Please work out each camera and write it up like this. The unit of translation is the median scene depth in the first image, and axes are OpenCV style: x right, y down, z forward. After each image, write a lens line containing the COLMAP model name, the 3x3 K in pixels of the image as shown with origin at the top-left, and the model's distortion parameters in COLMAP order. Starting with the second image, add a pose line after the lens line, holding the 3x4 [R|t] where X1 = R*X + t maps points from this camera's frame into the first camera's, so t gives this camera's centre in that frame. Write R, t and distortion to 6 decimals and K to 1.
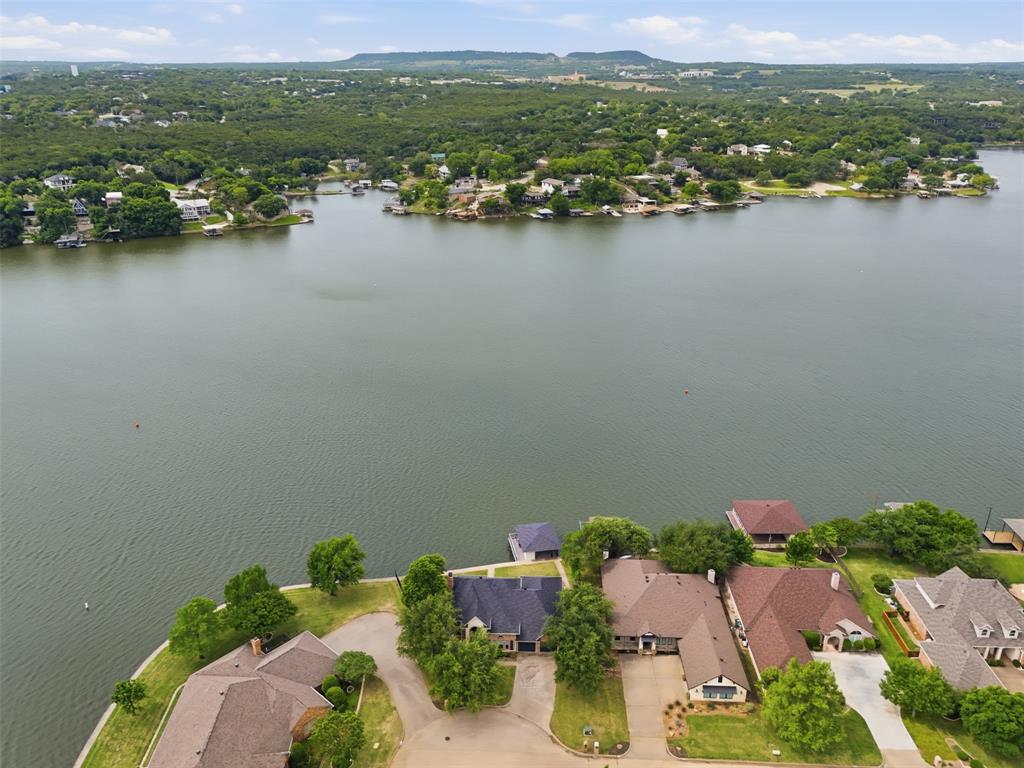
lens RADIAL K [[771.2, 0, 519.1], [0, 771.2, 378.1], [0, 0, 1]] dist [0.040592, -0.010779]
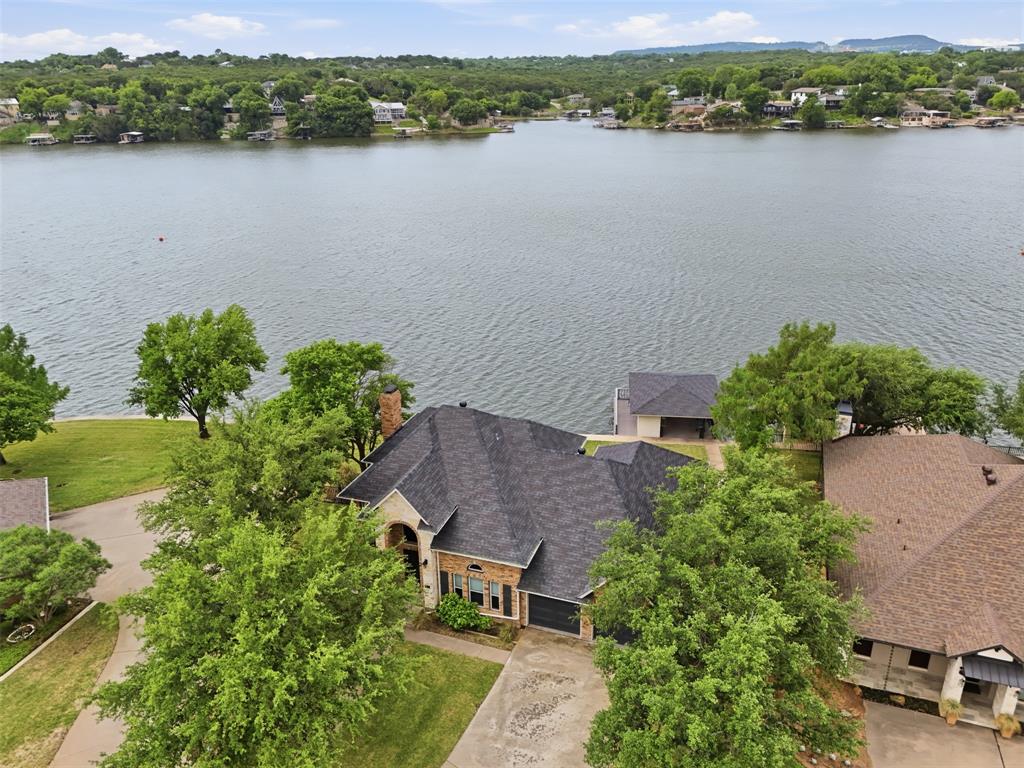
lens RADIAL K [[753.9, 0, 517.6], [0, 753.9, 387.0], [0, 0, 1]] dist [0.085487, -0.084846]
pose [[0.952728, 0.102011, -0.286188, 0.020810], [-0.096638, 0.994777, 0.032874, 0.066201], [0.288046, -0.003663, 0.957609, 0.188281]]
